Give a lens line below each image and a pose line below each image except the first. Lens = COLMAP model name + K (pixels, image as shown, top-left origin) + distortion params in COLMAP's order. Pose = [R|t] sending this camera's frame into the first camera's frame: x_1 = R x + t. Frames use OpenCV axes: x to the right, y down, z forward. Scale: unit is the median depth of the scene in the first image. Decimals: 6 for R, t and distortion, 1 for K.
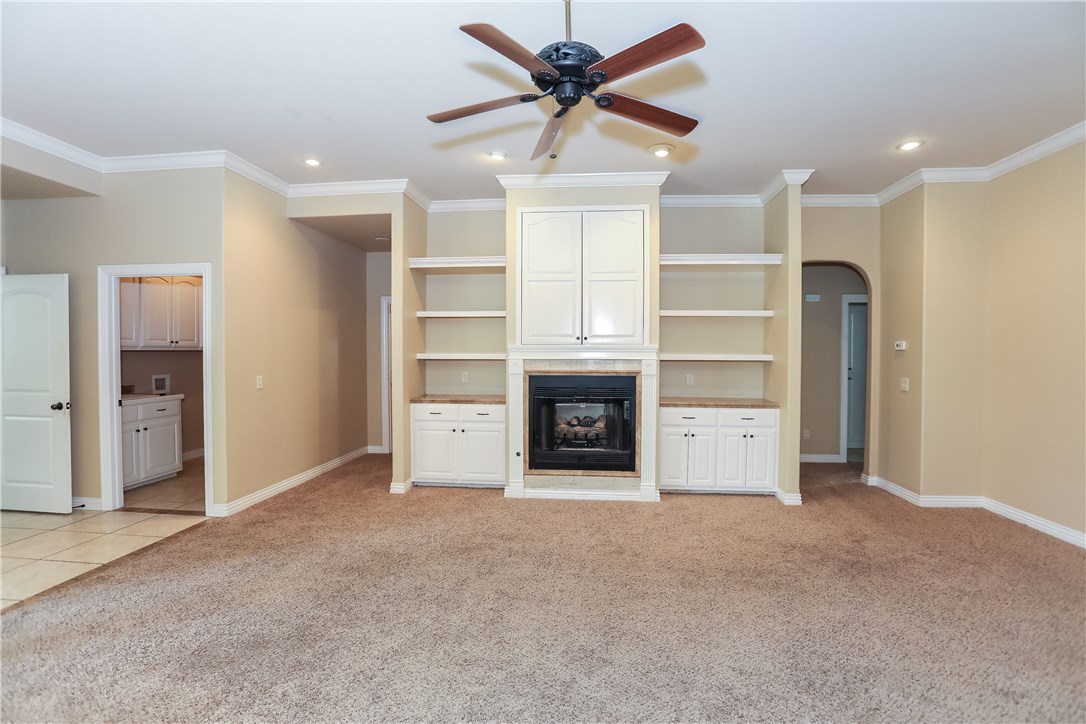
lens RADIAL K [[528.6, 0, 543.0], [0, 528.6, 362.0], [0, 0, 1]] dist [-0.075308, 0.031179]
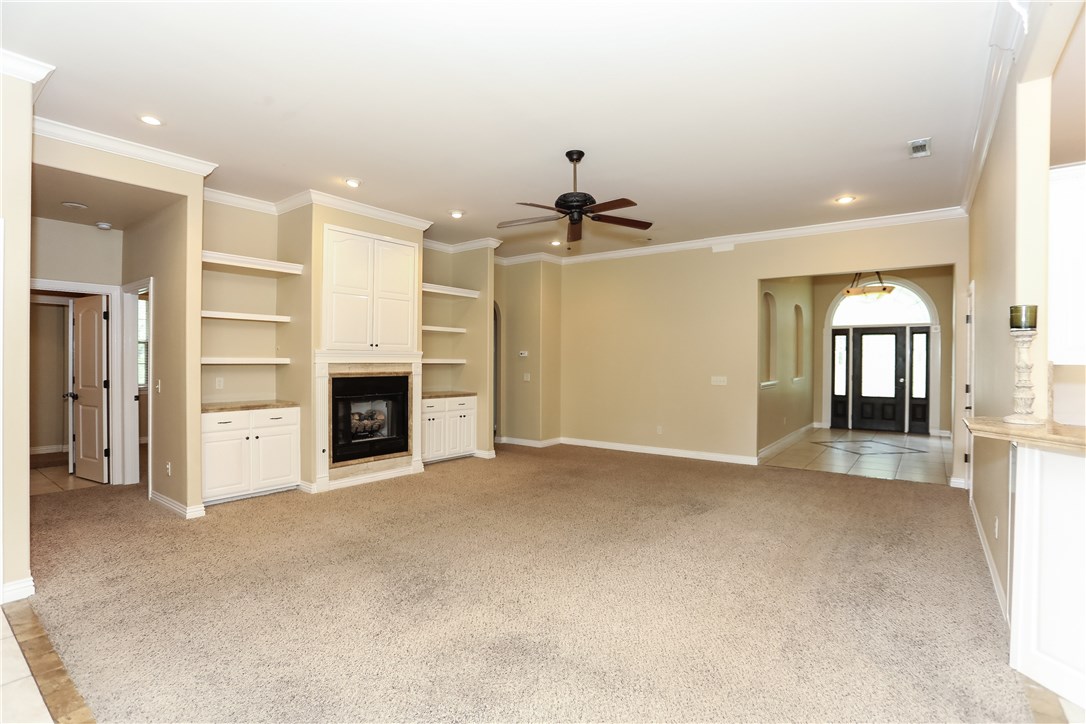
lens RADIAL K [[515.2, 0, 543.0], [0, 515.2, 362.0], [0, 0, 1]] dist [-0.069512, 0.000010]
pose [[0.527920, -0.001729, 0.849292, -0.696339], [0.005295, 0.999985, -0.001256, -0.004074], [-0.849277, 0.005160, 0.527922, 0.067571]]
